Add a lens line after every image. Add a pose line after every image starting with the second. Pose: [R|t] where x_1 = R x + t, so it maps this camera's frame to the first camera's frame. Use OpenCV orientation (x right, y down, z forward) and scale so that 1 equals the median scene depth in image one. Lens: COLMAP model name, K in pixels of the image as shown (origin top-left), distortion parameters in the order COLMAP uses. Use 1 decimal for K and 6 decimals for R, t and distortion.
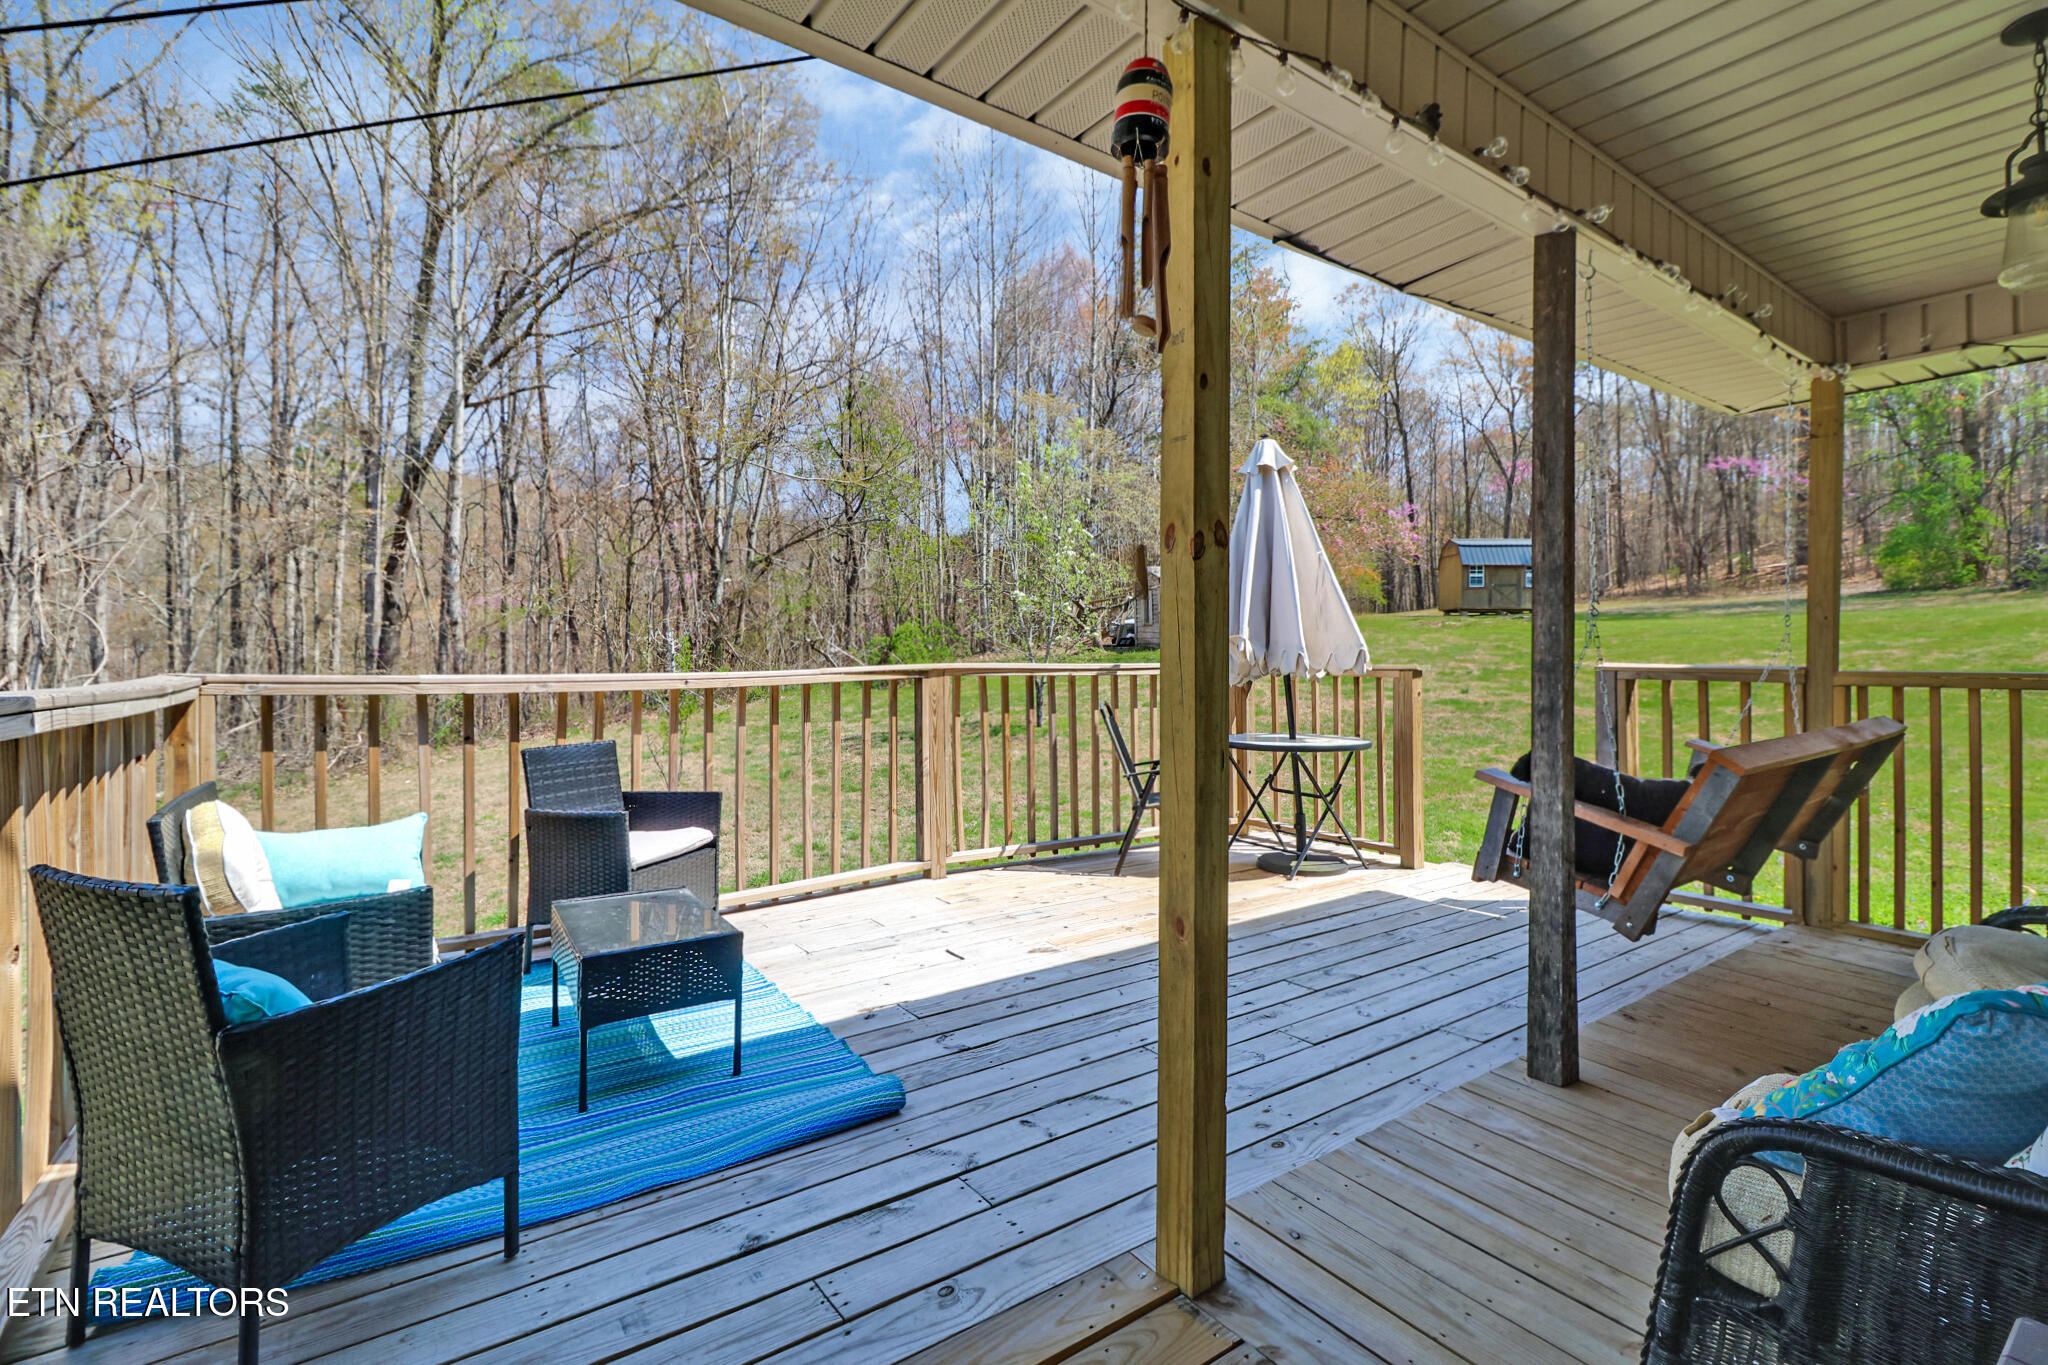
lens RADIAL K [[947.3, 0, 1012.2], [0, 947.3, 663.2], [0, 0, 1]] dist [-0.001927, 0.002486]
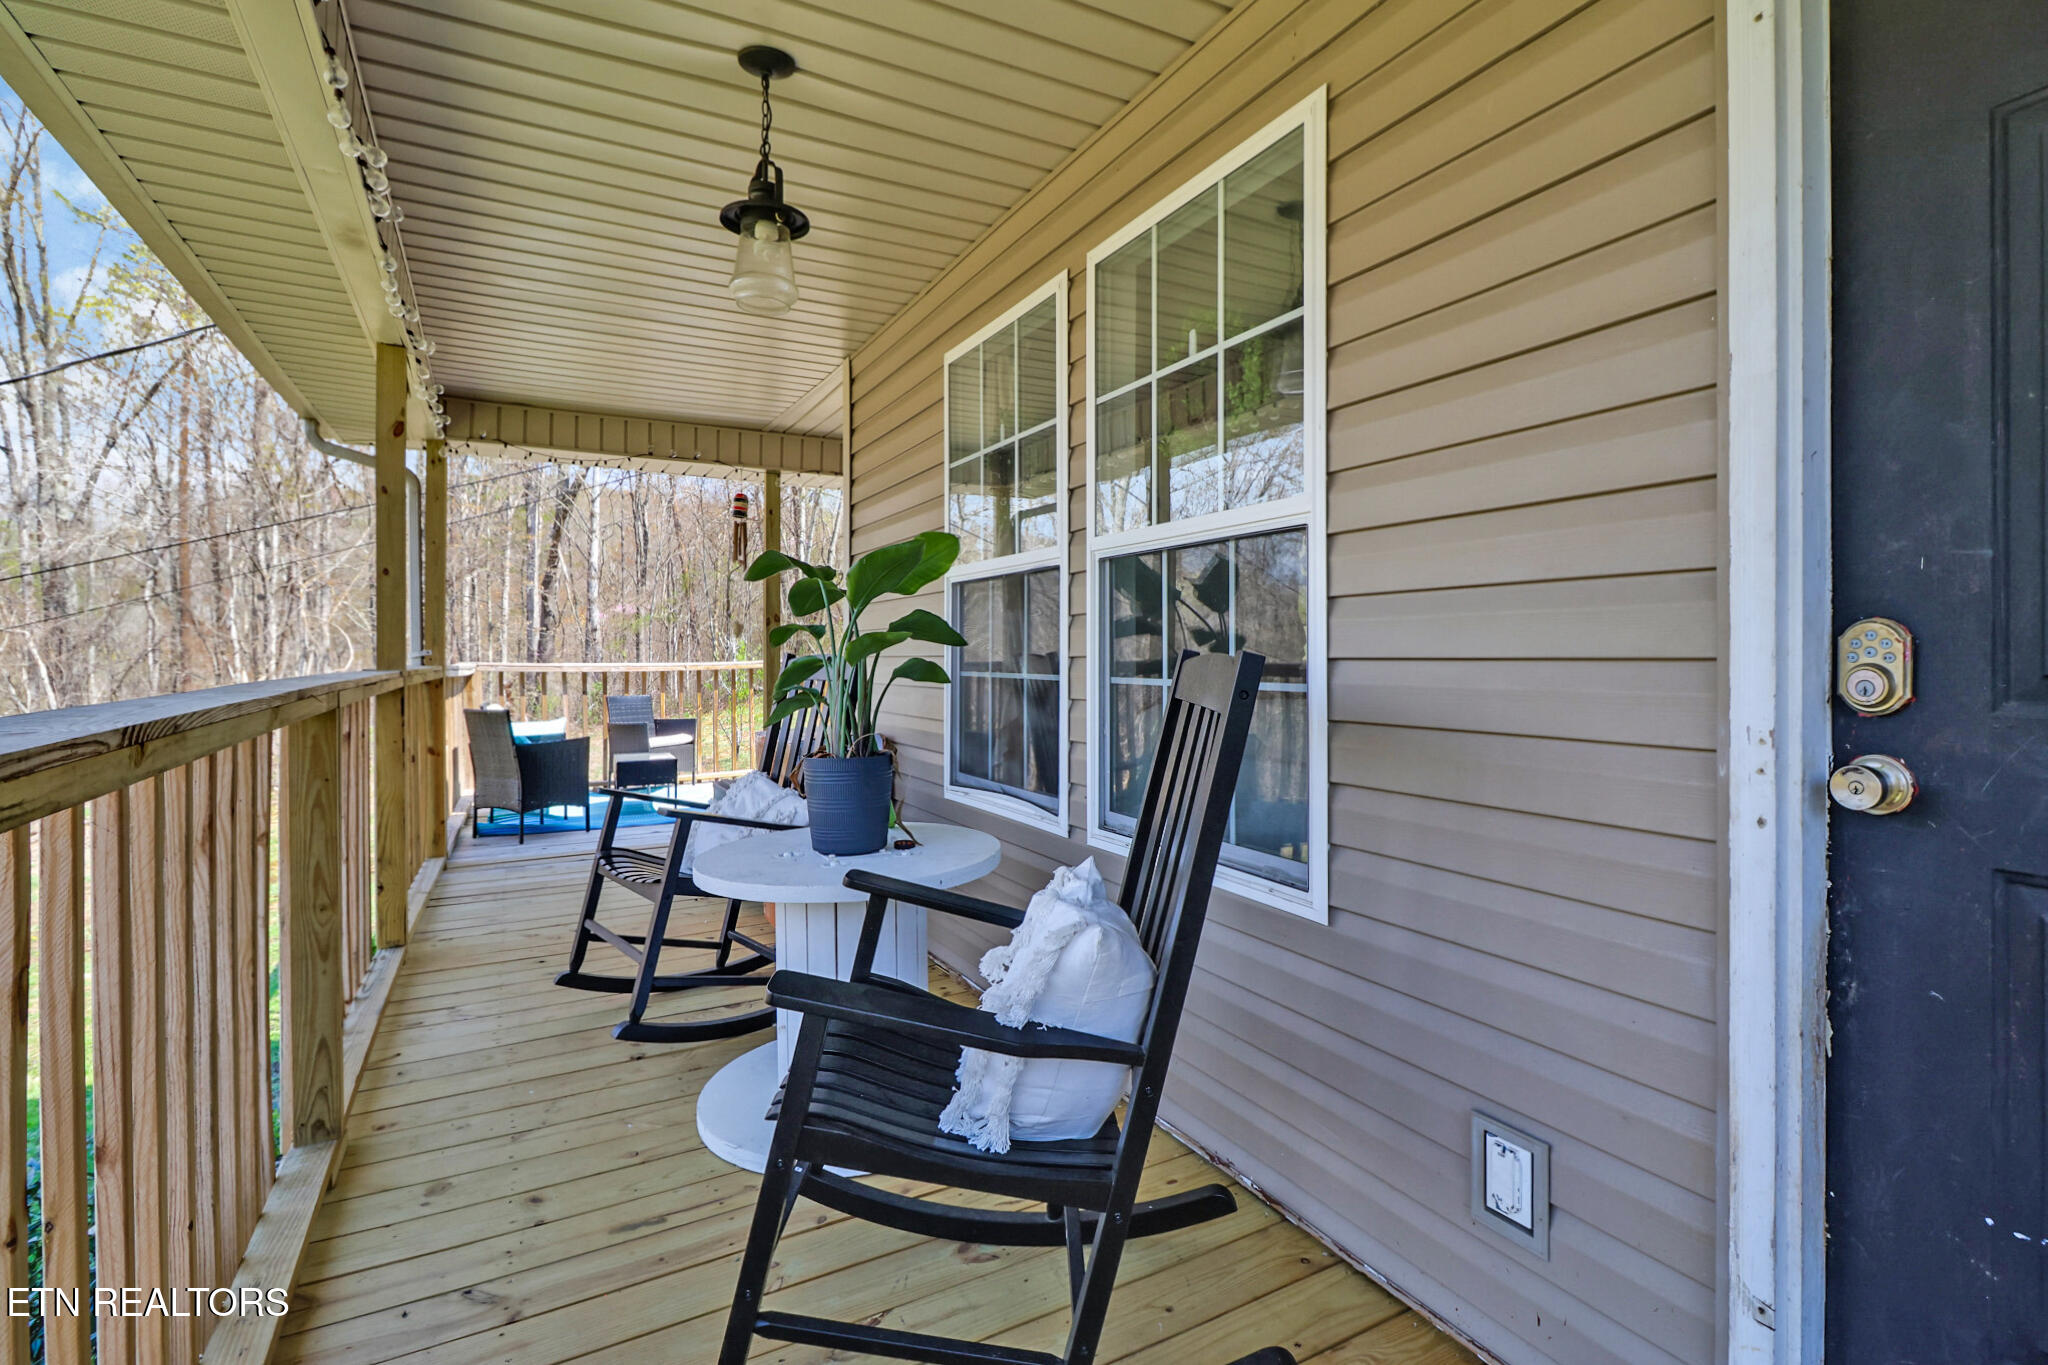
lens RADIAL K [[947.3, 0, 1030.5], [0, 947.3, 671.3], [0, 0, 1]] dist [-0.001927, 0.002486]
pose [[0.994215, -0.001856, -0.107395, 0.099615], [0.002988, 0.999942, 0.010377, 0.001614], [0.107369, -0.010638, 0.994162, -0.154729]]
